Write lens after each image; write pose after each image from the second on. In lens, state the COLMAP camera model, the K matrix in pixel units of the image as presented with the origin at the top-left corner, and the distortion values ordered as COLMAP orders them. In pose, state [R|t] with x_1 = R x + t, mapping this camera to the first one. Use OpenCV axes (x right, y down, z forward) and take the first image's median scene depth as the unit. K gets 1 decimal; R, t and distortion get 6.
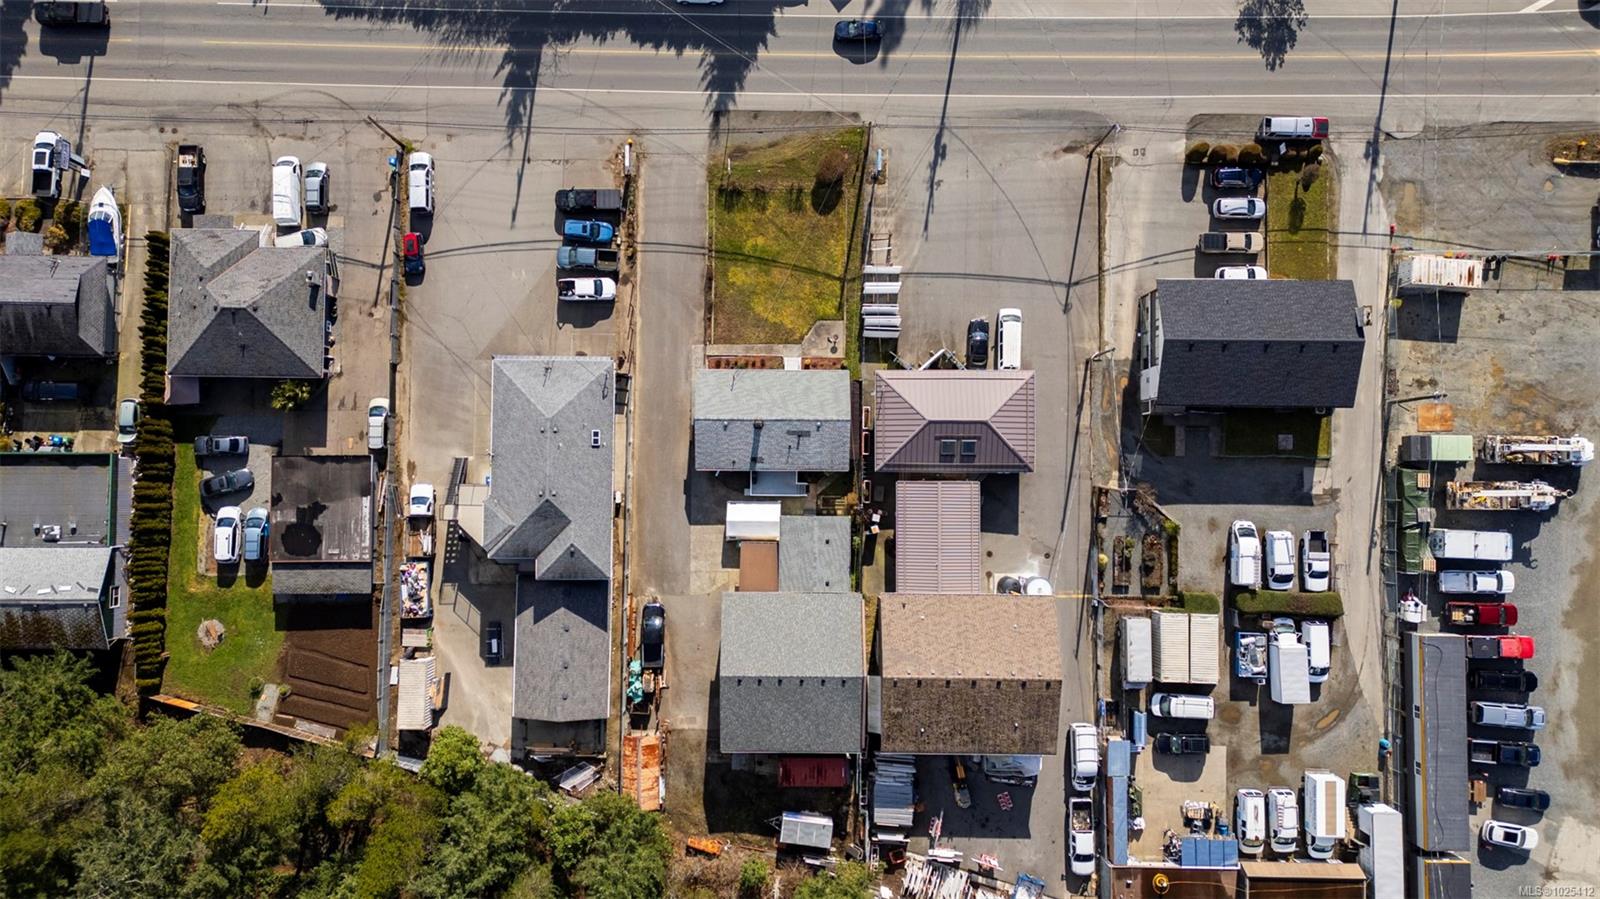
lens RADIAL K [[1181.4, 0, 762.8], [0, 1181.4, 461.0], [0, 0, 1]] dist [0.072632, -0.055862]
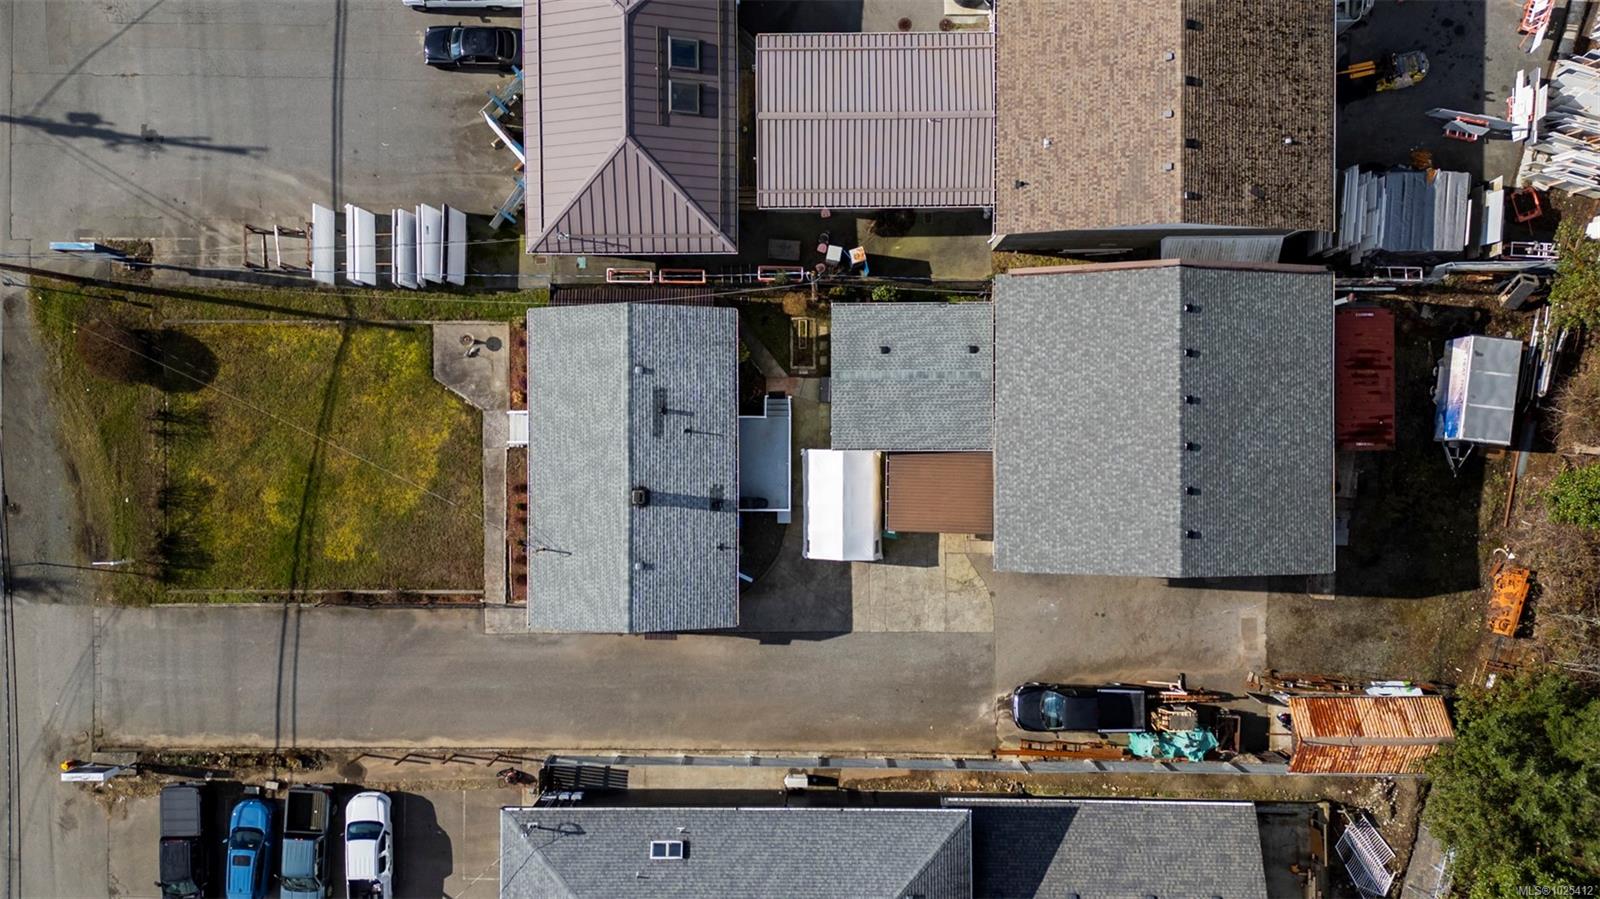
lens RADIAL K [[1181.4, 0, 798.5], [0, 1181.4, 454.9], [0, 0, 1]] dist [0.072632, -0.055862]
pose [[-0.008747, -0.999777, 0.019245, 0.003570], [0.999681, -0.008286, 0.023875, 0.021067], [-0.023710, 0.019447, 0.999530, 0.511142]]
